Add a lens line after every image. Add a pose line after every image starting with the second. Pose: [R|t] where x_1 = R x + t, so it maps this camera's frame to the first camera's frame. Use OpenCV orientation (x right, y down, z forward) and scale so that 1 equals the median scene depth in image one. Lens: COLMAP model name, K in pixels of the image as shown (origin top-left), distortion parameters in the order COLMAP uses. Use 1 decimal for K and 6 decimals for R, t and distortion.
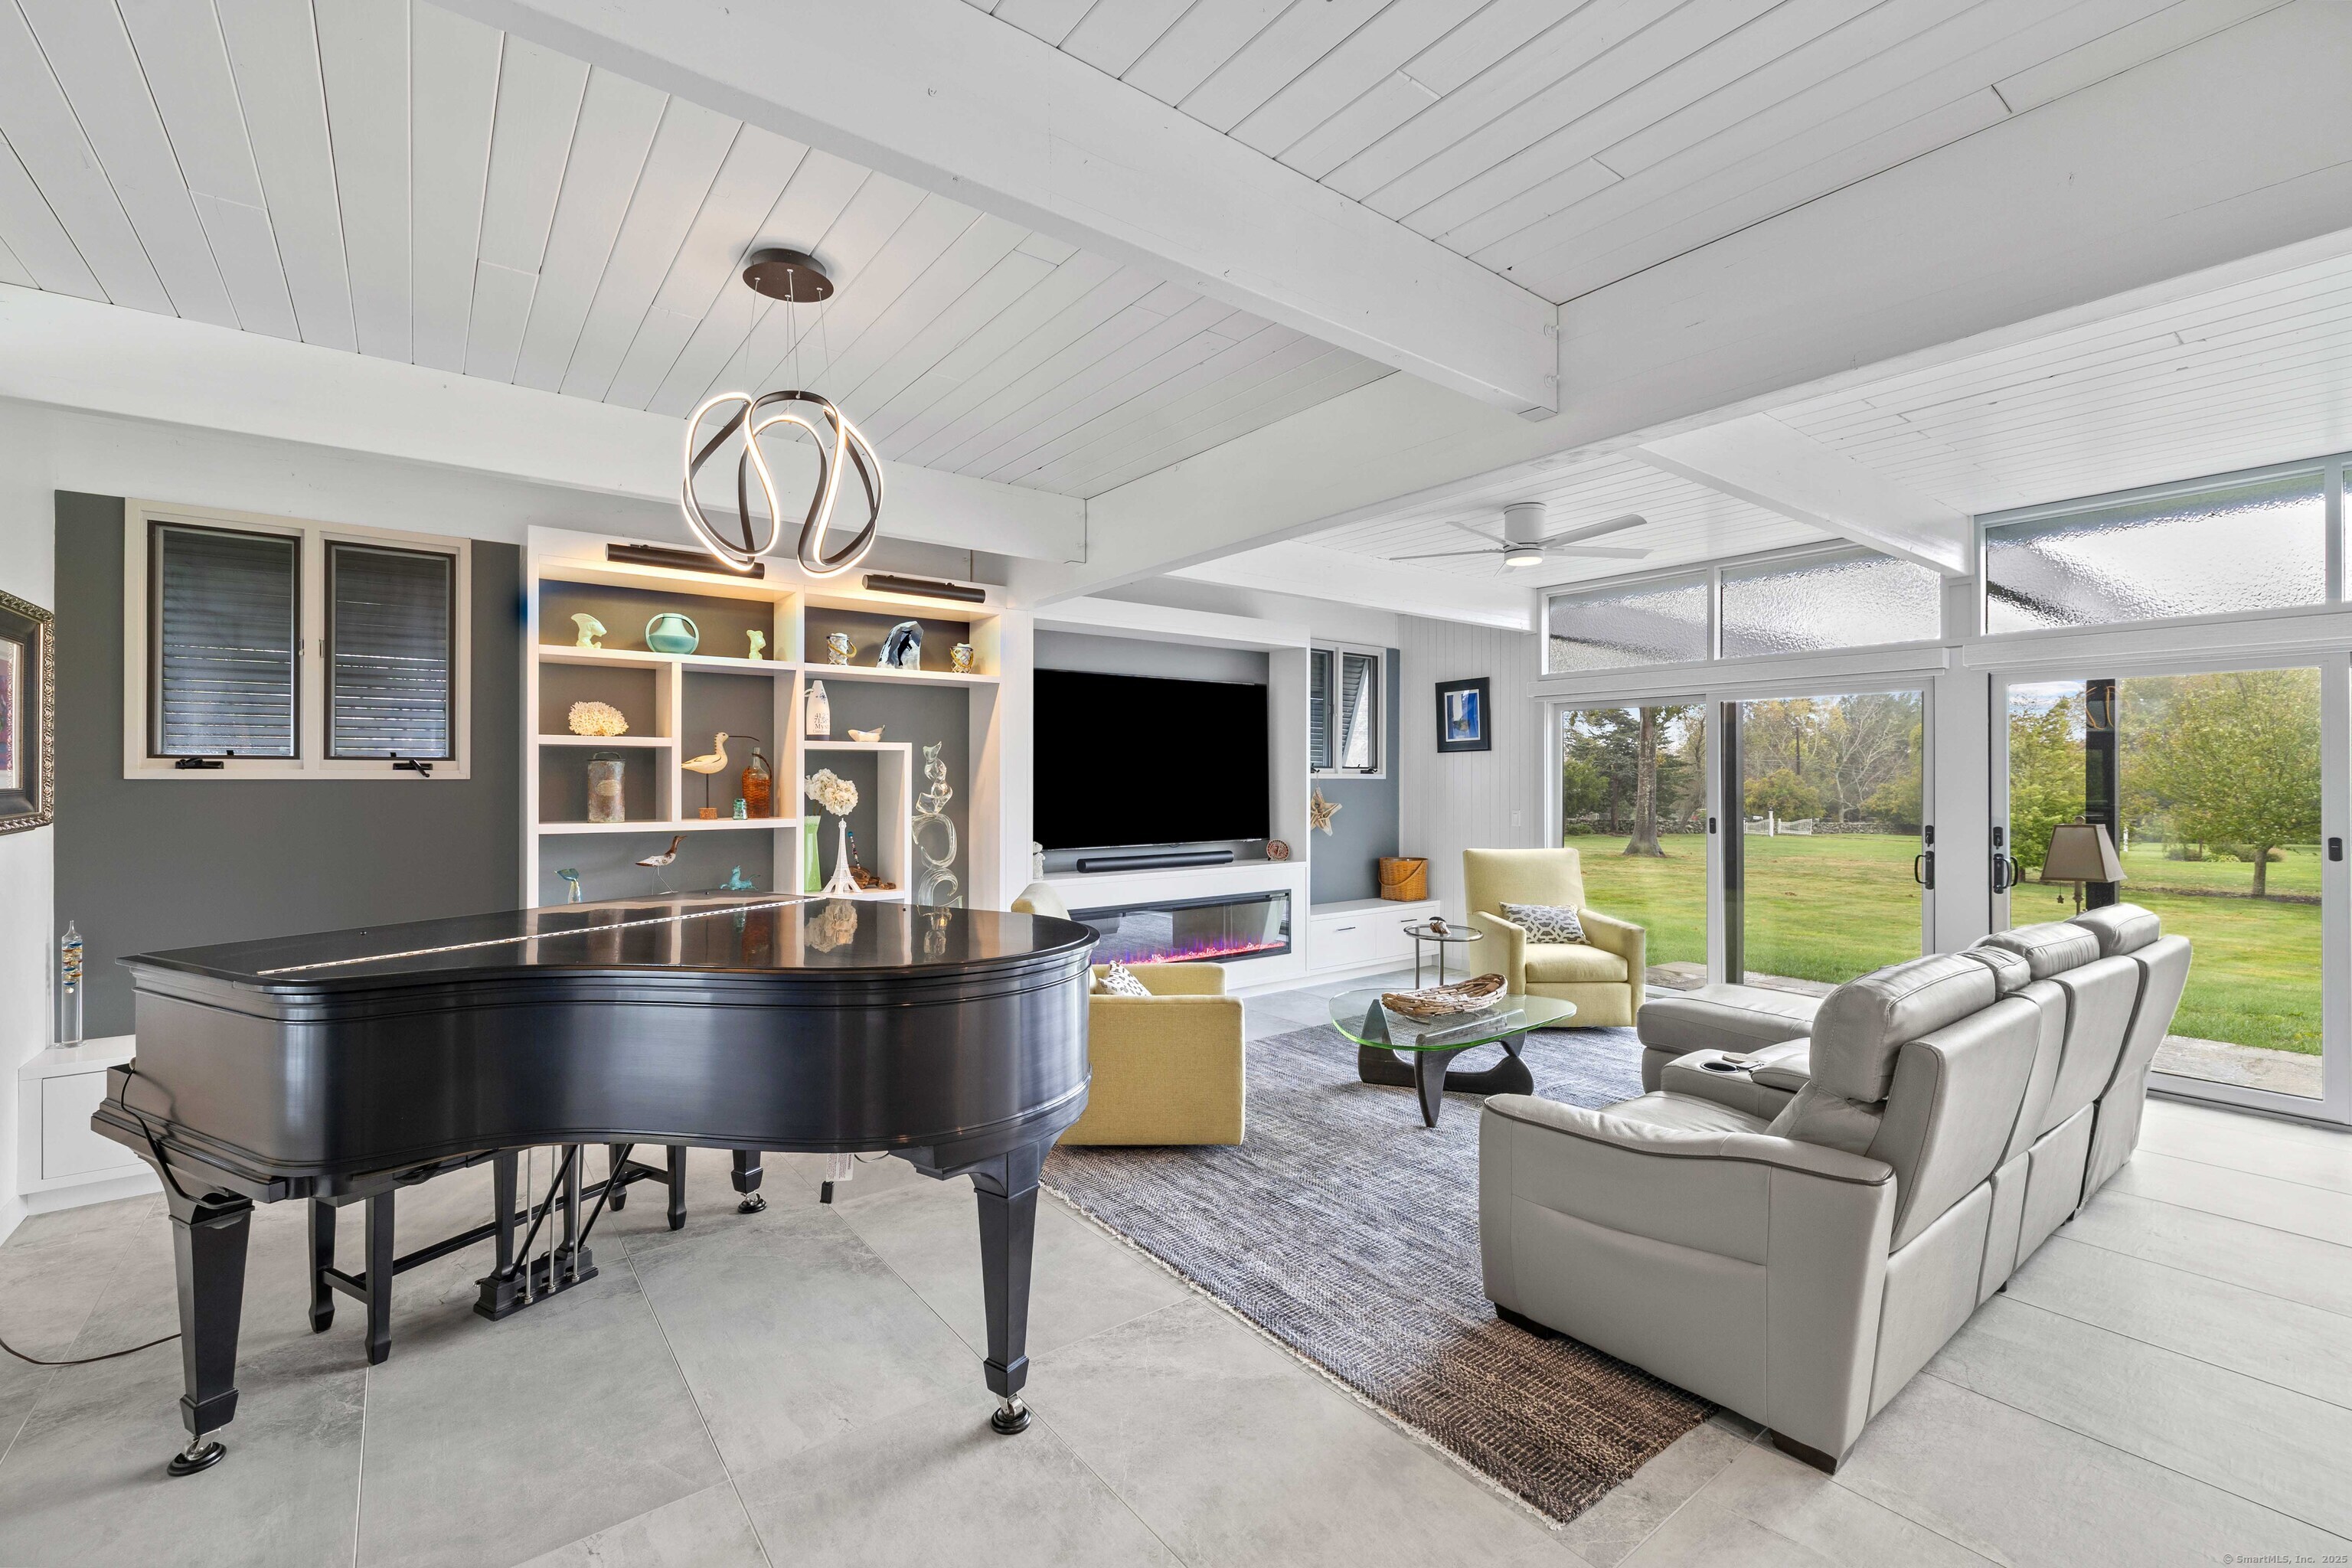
lens RADIAL K [[990.2, 0, 1169.5], [0, 990.2, 774.1], [0, 0, 1]] dist [0.000003, 0.000613]
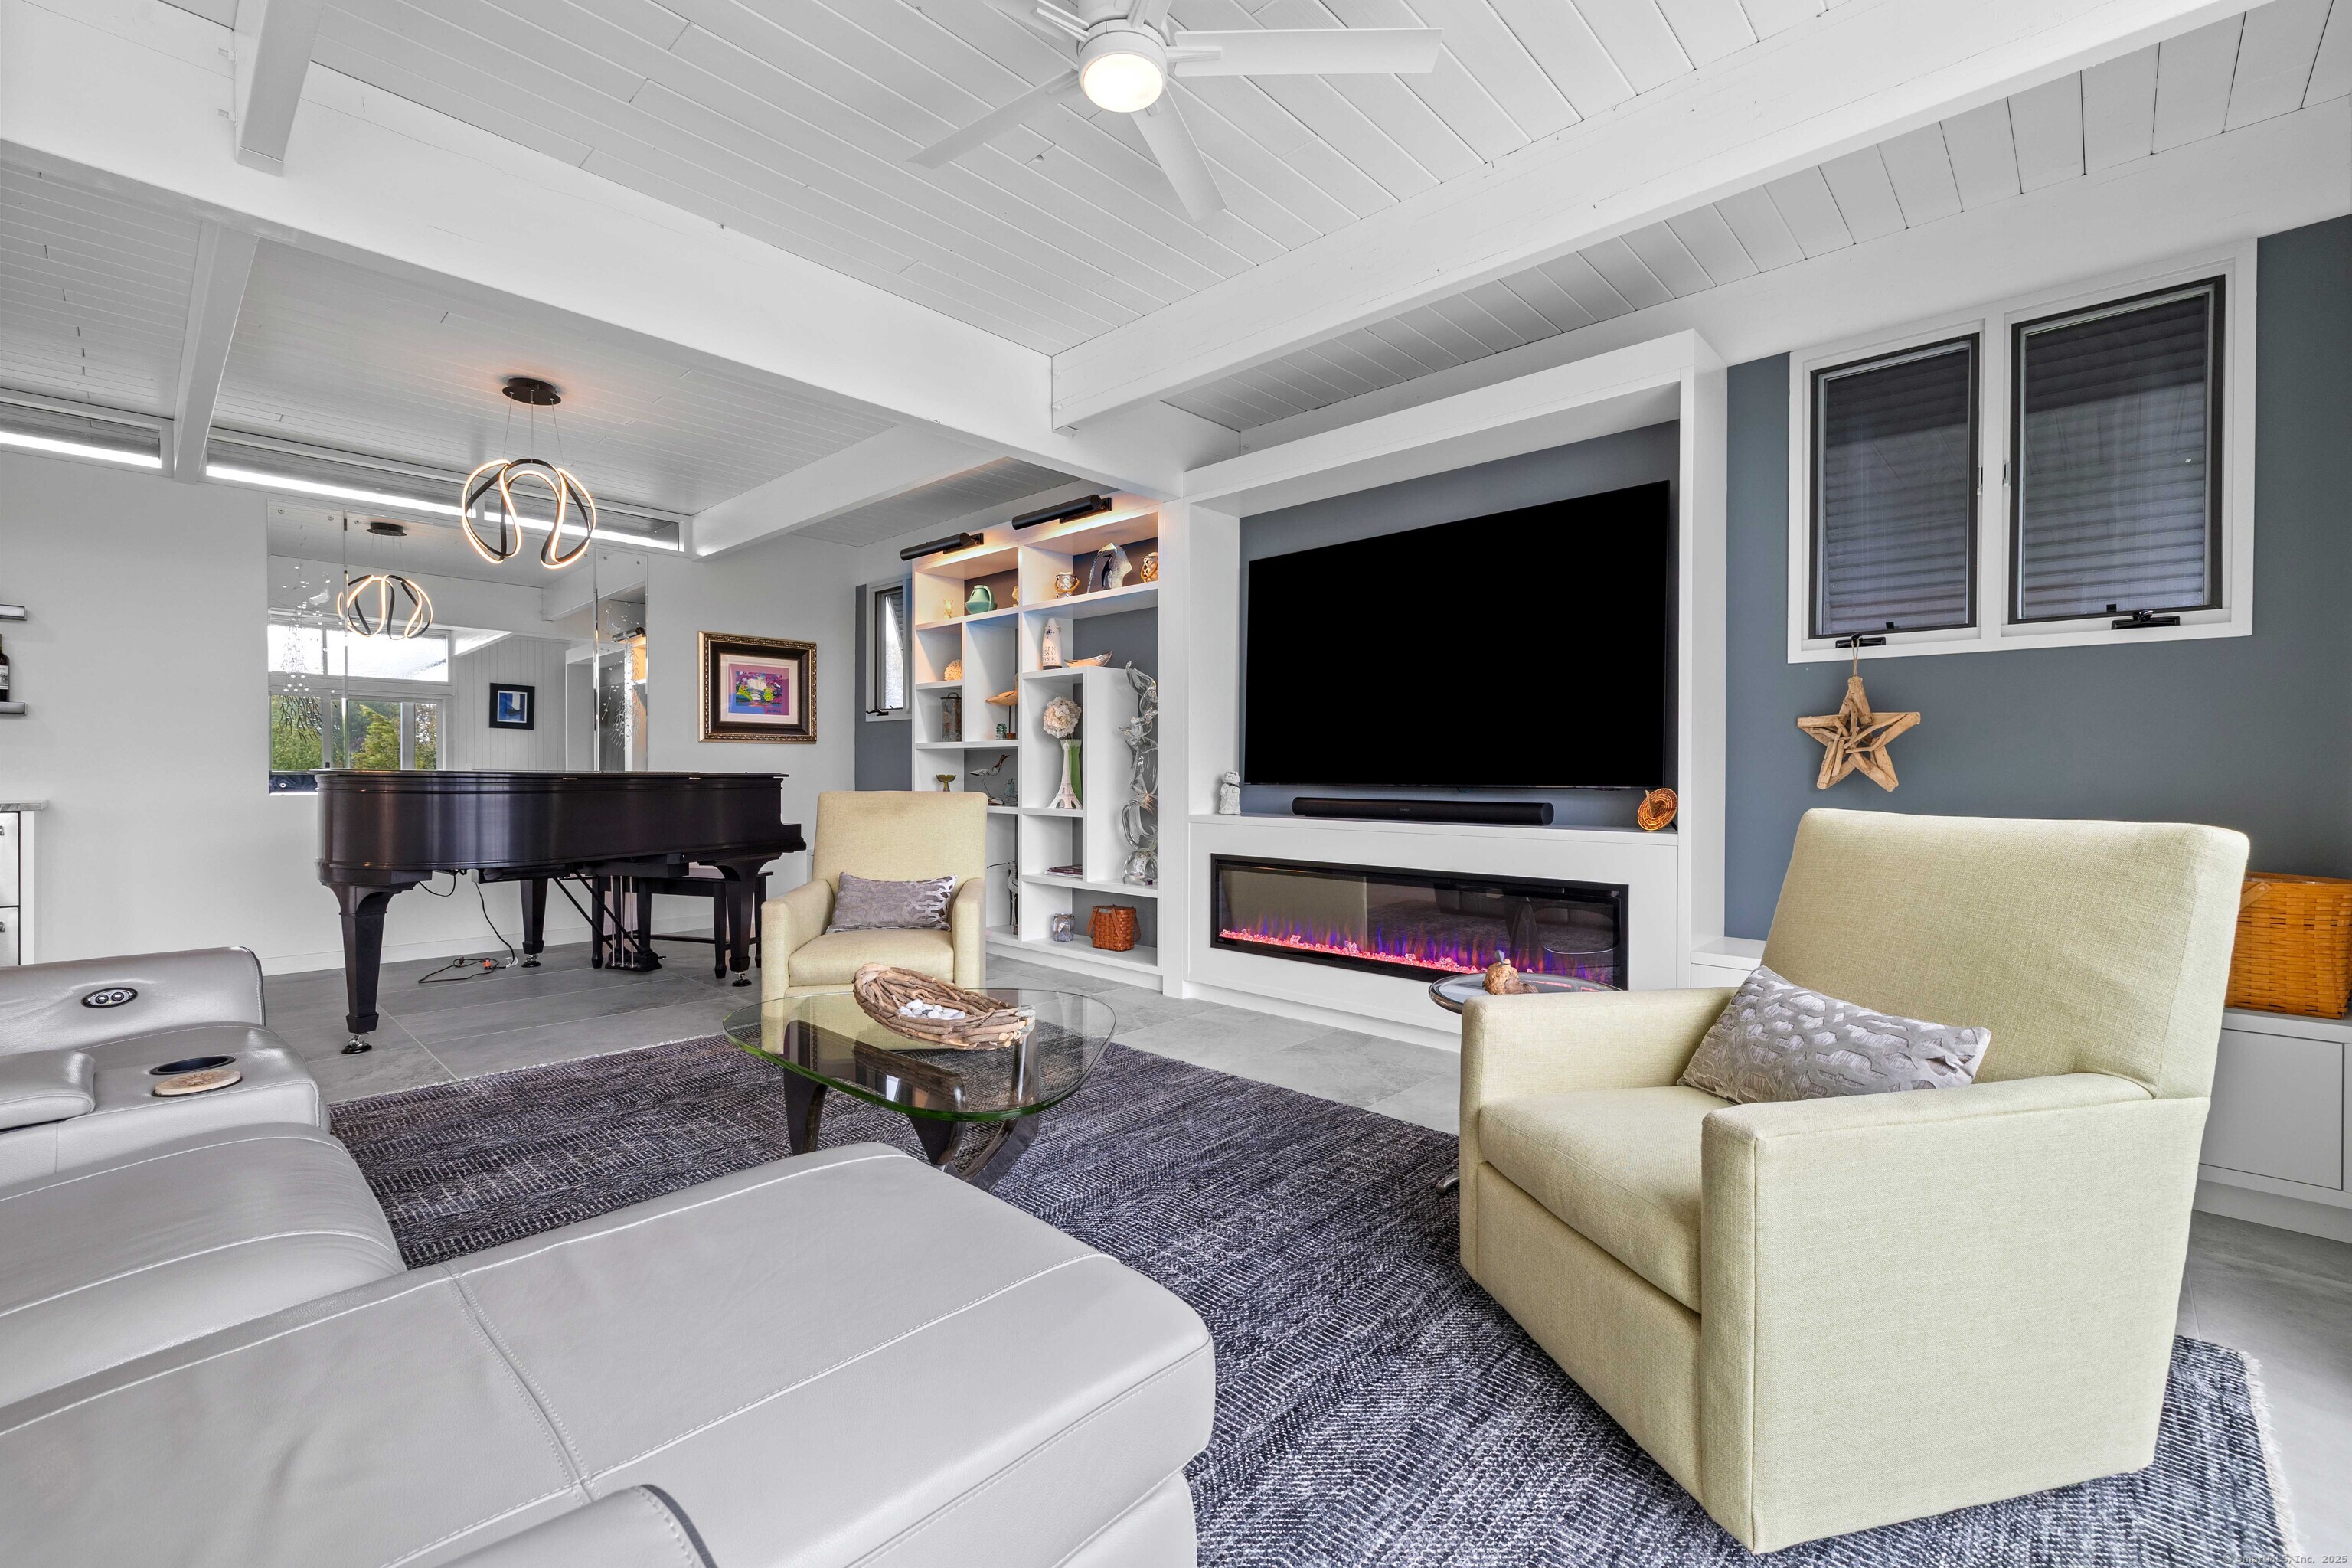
lens RADIAL K [[990.2, 0, 1157.5], [0, 990.2, 774.9], [0, 0, 1]] dist [0.000003, 0.000613]
pose [[0.163598, 0.000999, -0.986527, 0.697593], [-0.002273, 0.999997, 0.000635, 0.074613], [0.986524, 0.002139, 0.163600, 0.838814]]
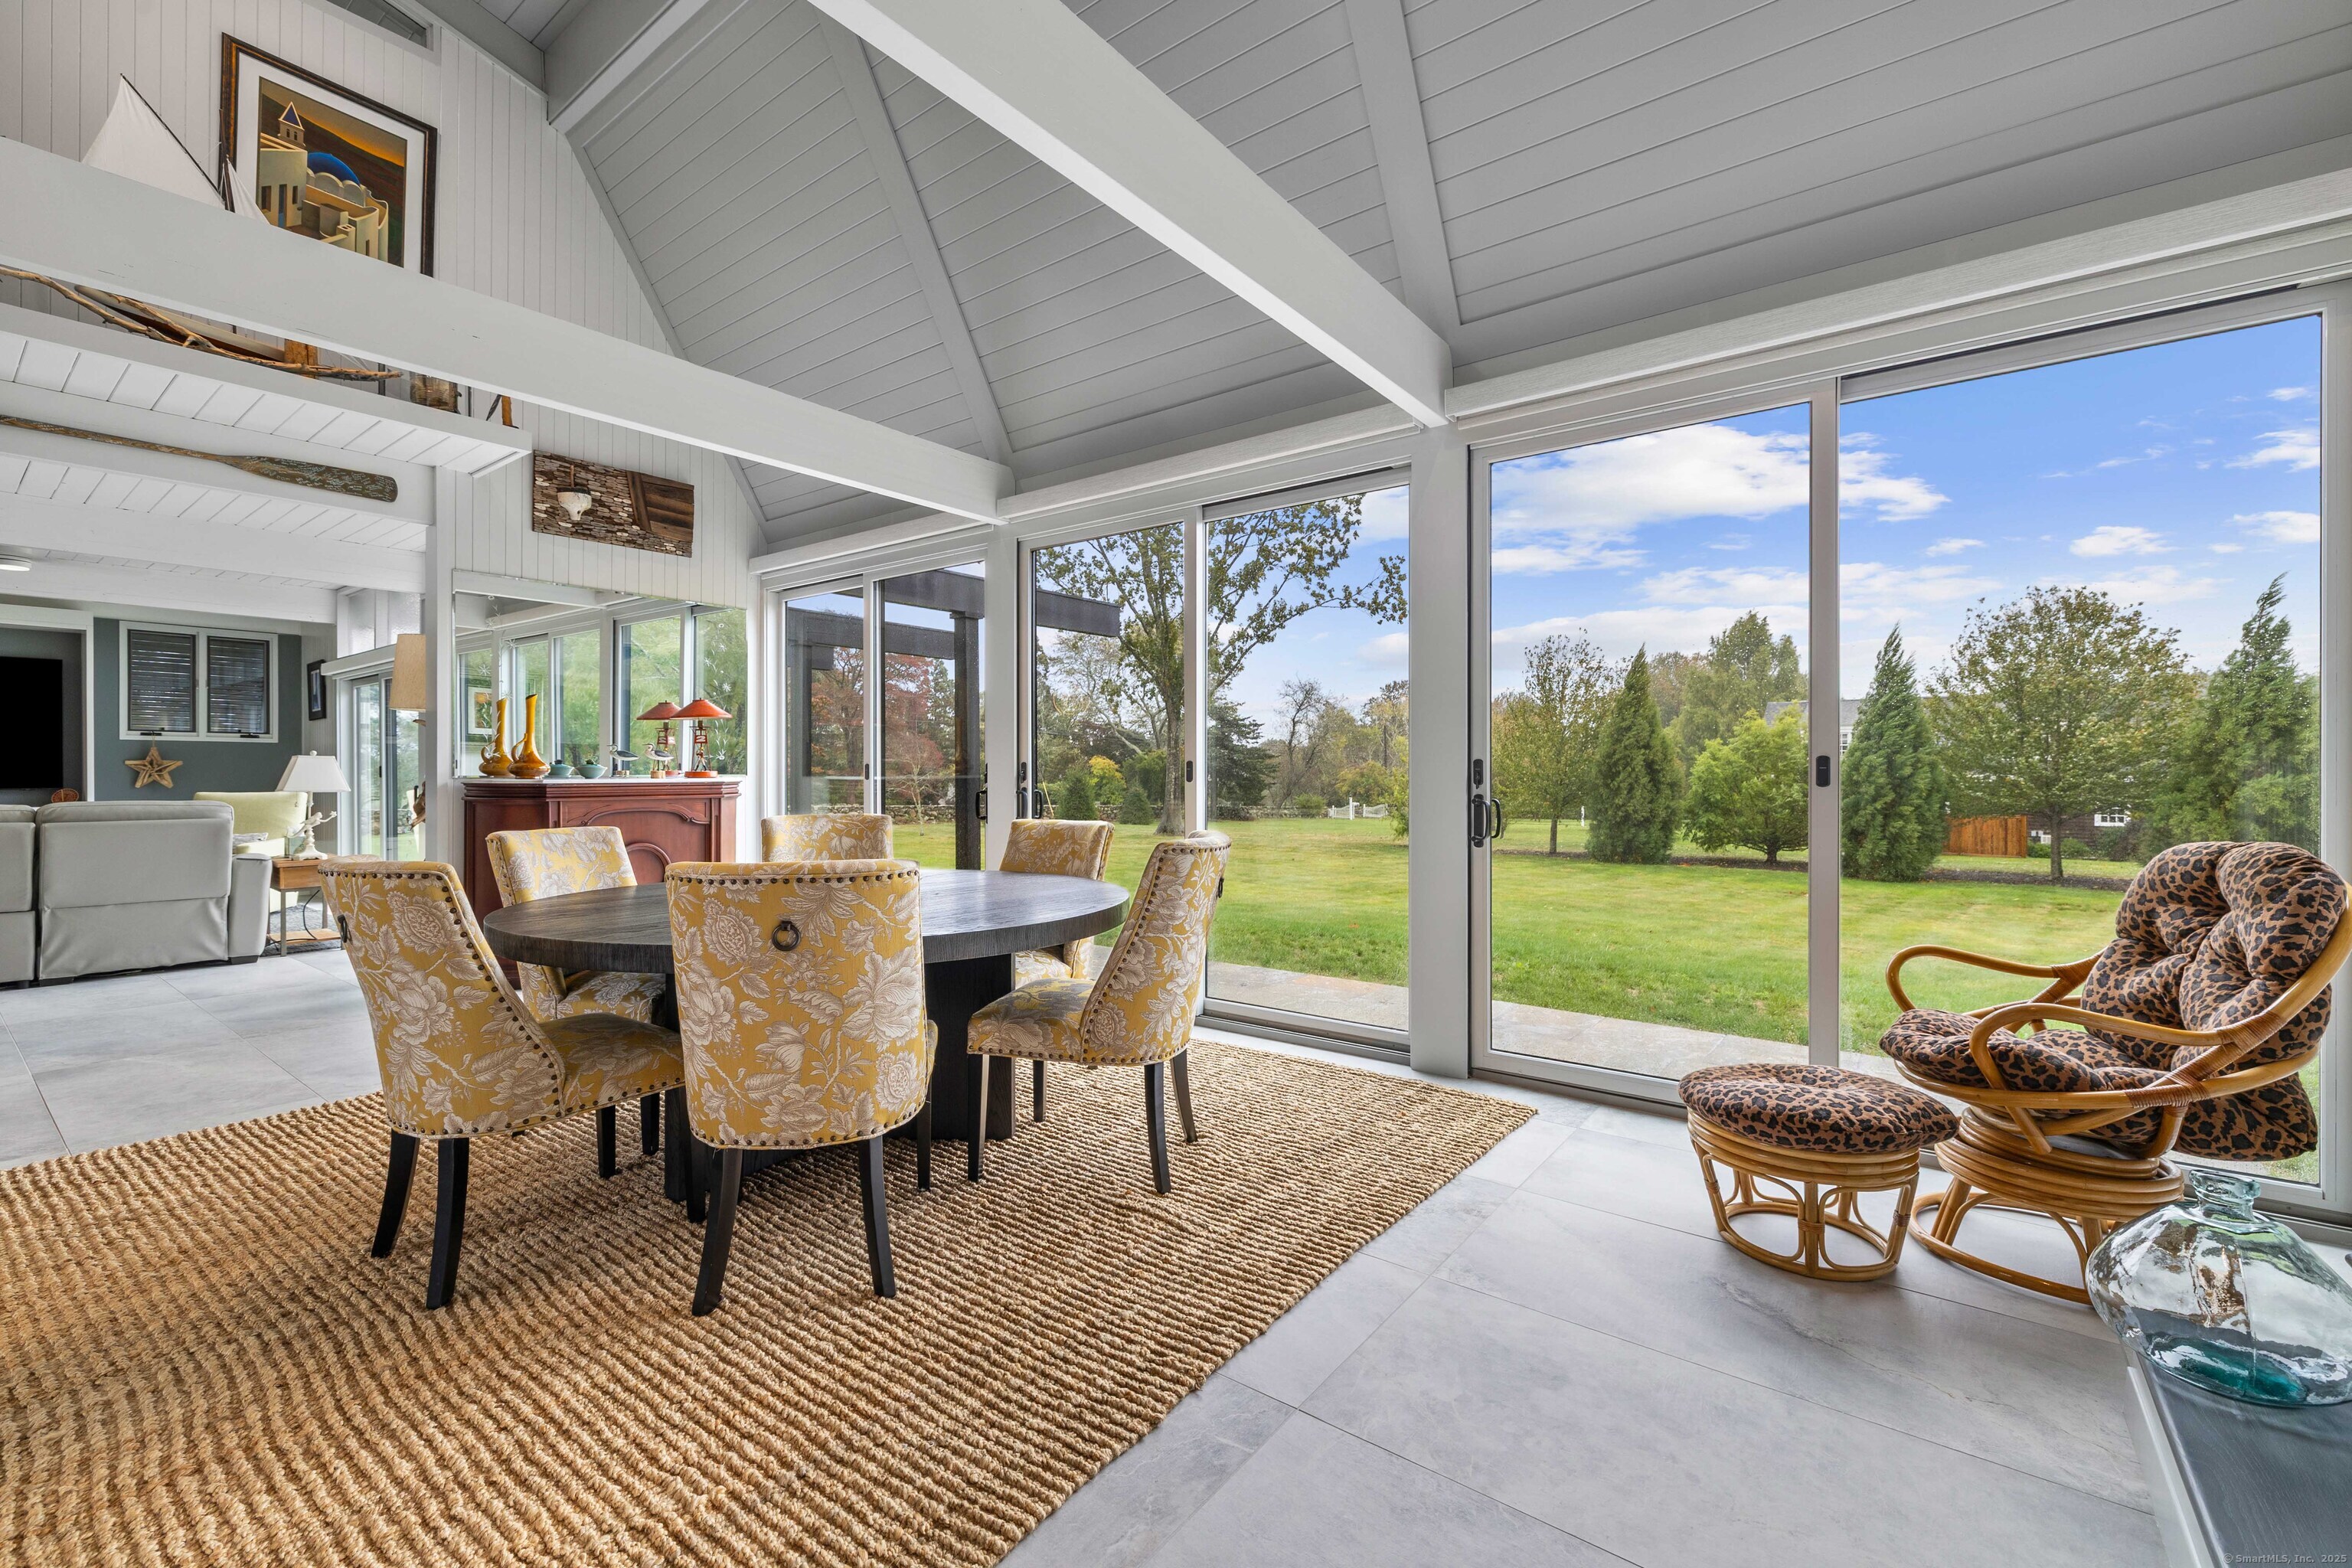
lens RADIAL K [[990.2, 0, 1176.7], [0, 990.2, 779.0], [0, 0, 1]] dist [0.000003, 0.000613]
pose [[0.962518, -0.001658, 0.271213, 1.333803], [0.002781, 0.999989, -0.003760, 0.079217], [-0.271204, 0.004373, 0.962512, -0.612875]]
